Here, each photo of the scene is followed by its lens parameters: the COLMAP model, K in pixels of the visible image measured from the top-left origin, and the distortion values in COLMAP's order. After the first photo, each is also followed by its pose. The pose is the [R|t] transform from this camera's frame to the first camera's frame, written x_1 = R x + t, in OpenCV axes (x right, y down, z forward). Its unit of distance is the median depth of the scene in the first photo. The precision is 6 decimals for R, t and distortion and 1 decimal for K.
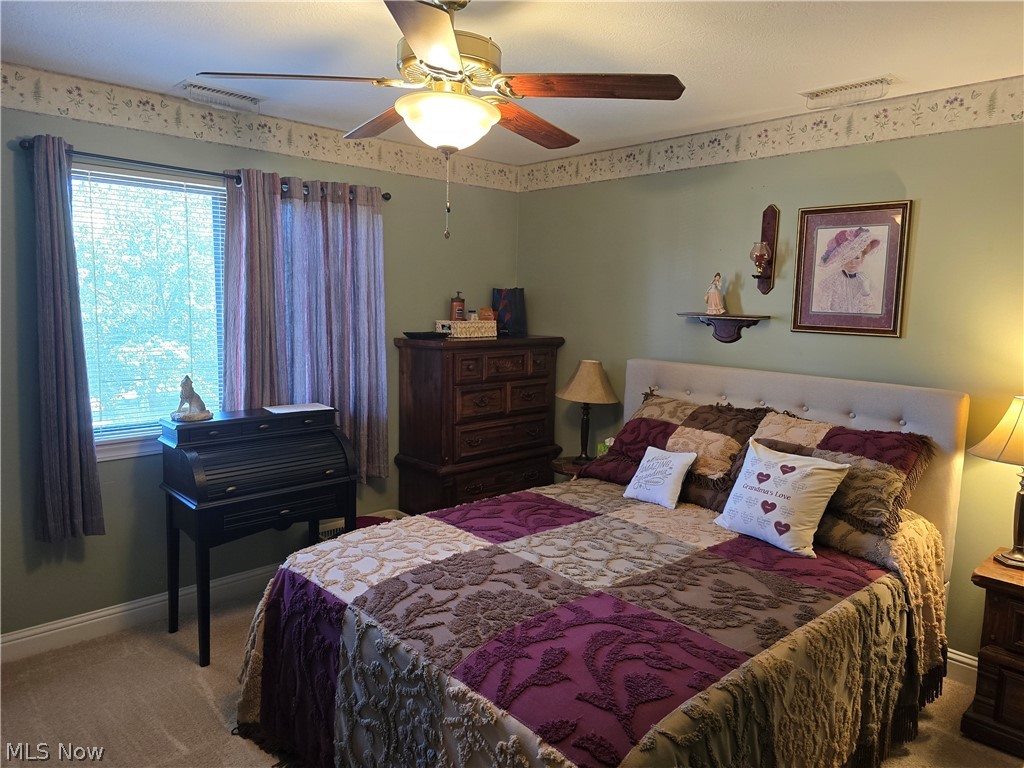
lens RADIAL K [[691.7, 0, 511.9], [0, 691.7, 382.7], [0, 0, 1]] dist [0.006112, 0.000126]
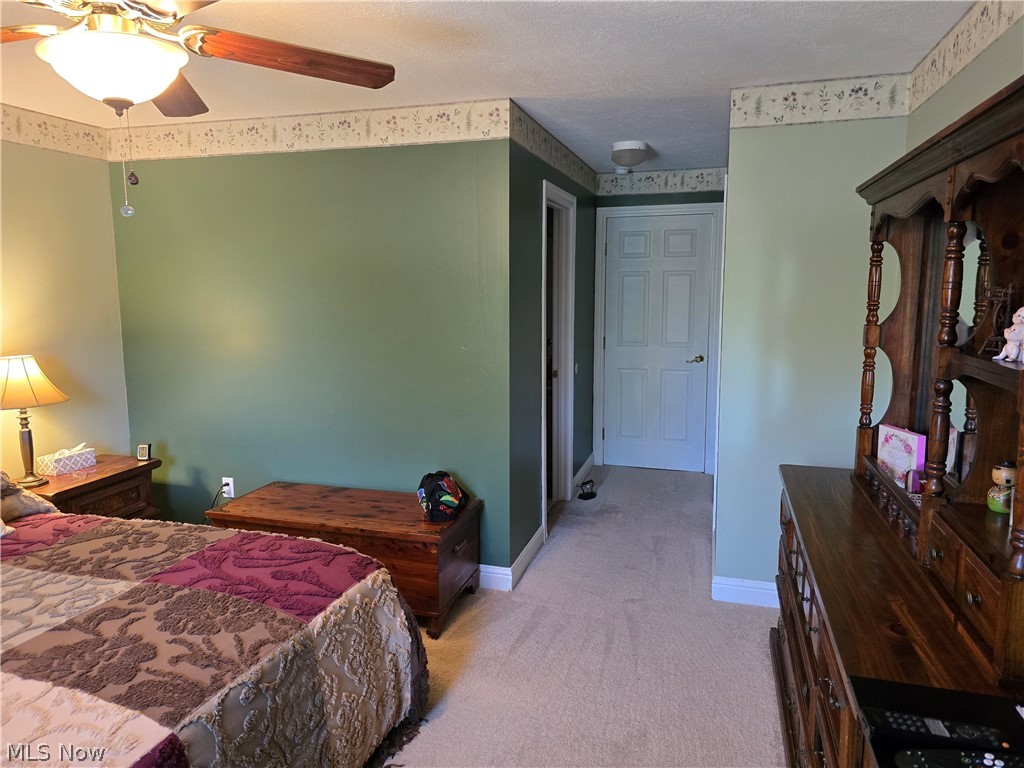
lens RADIAL K [[691.7, 0, 511.6], [0, 691.7, 381.5], [0, 0, 1]] dist [0.006112, 0.000126]
pose [[-0.505139, -0.146623, 0.850492, -0.974550], [0.095207, 0.969981, 0.223770, -0.159201], [-0.857770, 0.194008, -0.476015, 0.975755]]
